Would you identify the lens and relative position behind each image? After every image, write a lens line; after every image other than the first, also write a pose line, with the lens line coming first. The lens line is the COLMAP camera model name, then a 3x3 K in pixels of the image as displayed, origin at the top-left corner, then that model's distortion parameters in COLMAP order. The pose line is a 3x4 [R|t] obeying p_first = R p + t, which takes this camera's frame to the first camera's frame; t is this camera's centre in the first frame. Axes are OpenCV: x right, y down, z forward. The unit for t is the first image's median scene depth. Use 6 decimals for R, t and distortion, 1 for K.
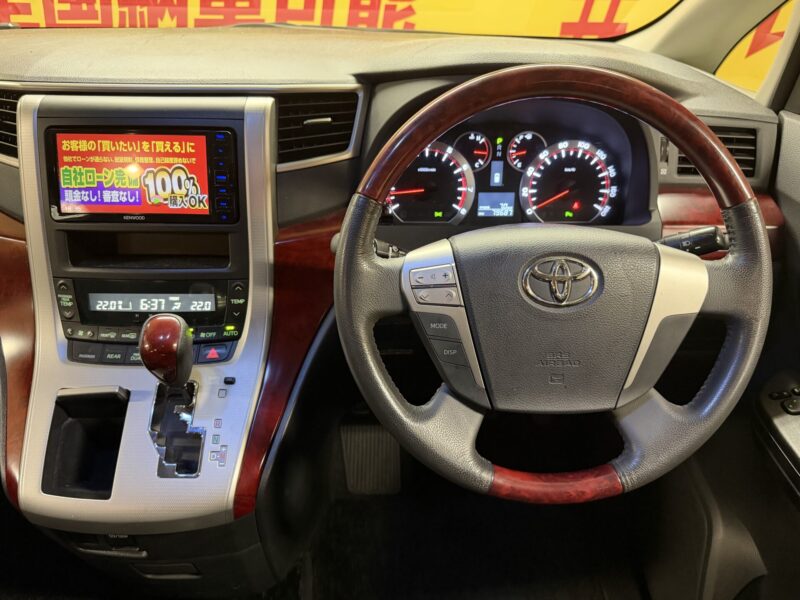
lens RADIAL K [[604.2, 0, 397.0], [0, 604.2, 313.0], [0, 0, 1]] dist [0.071133, -0.103441]
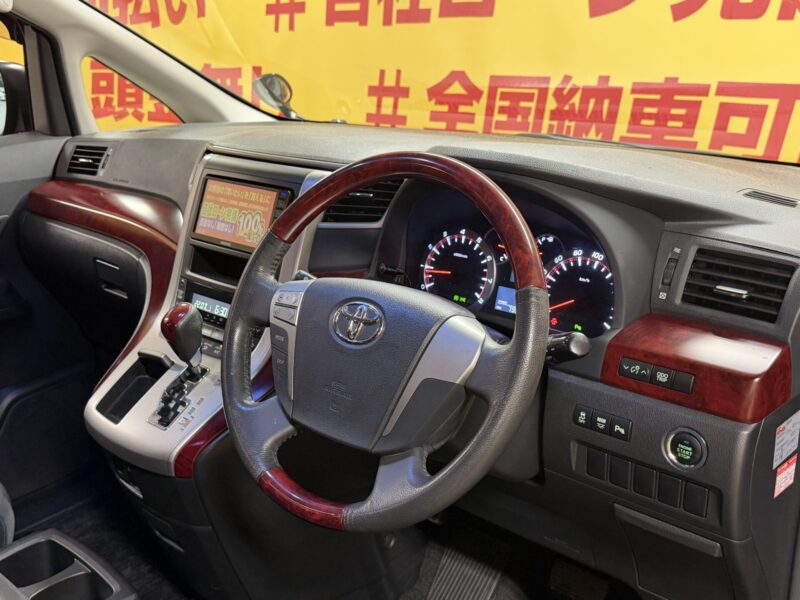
lens RADIAL K [[839.7, 0, 398.1], [0, 839.7, 295.5], [0, 0, 1]] dist [0.045337, 0.000000]
pose [[0.740236, 0.182185, -0.647193, 1.081637], [-0.349271, 0.926712, -0.138614, 0.076145], [0.574509, 0.328653, 0.749618, -0.138946]]
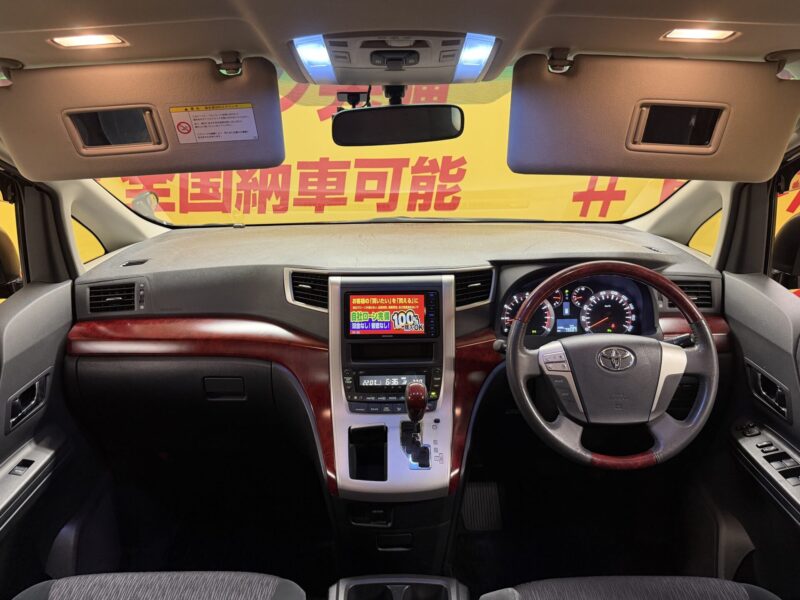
lens RADIAL K [[604.2, 0, 395.3], [0, 604.2, 306.1], [0, 0, 1]] dist [0.071133, -0.103441]
pose [[0.999515, -0.024174, -0.019618, -0.364236], [0.019206, 0.974722, -0.222595, 0.181795], [0.024503, 0.222110, 0.974714, -0.909215]]
